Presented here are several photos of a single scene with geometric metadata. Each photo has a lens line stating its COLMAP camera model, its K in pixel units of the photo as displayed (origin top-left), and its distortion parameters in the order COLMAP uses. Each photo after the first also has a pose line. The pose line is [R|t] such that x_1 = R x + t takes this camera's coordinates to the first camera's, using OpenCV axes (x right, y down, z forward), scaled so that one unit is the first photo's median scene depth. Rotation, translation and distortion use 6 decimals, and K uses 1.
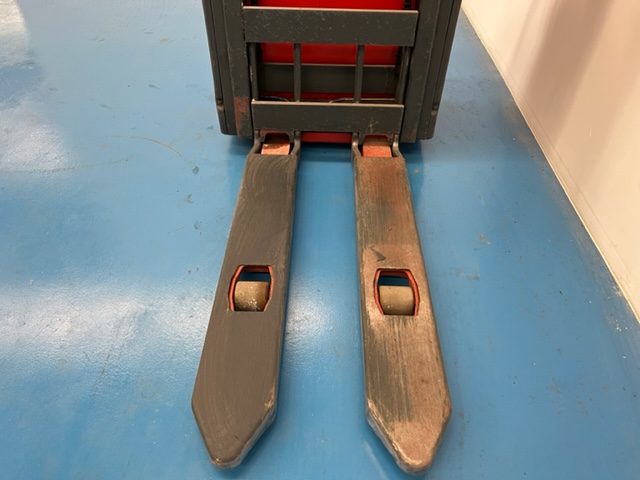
lens RADIAL K [[477.7, 0, 319.3], [0, 477.7, 243.1], [0, 0, 1]] dist [0.010335, -0.013601]
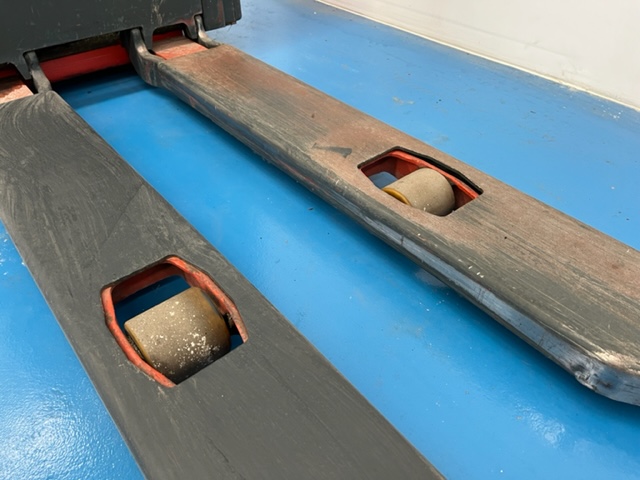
lens RADIAL K [[477.7, 0, 320.0], [0, 477.7, 237.5], [0, 0, 1]] dist [0.010335, -0.013601]
pose [[0.747342, -0.443265, 0.494972, -0.193006], [0.459617, 0.882842, 0.096655, 0.049212], [-0.479826, 0.155263, 0.863516, 0.525421]]
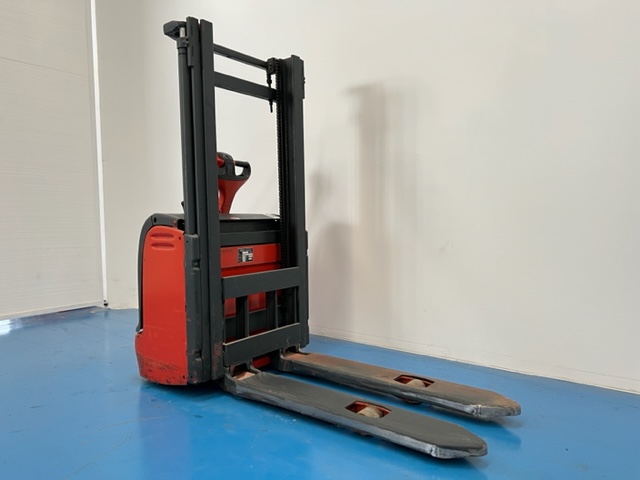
lens RADIAL K [[477.7, 0, 318.5], [0, 477.7, 239.2], [0, 0, 1]] dist [0.010335, -0.013601]
pose [[0.593851, -0.065030, 0.801943, -1.205525], [0.568844, 0.738823, -0.361326, 0.131961], [-0.568997, 0.670754, 0.475743, 0.043434]]
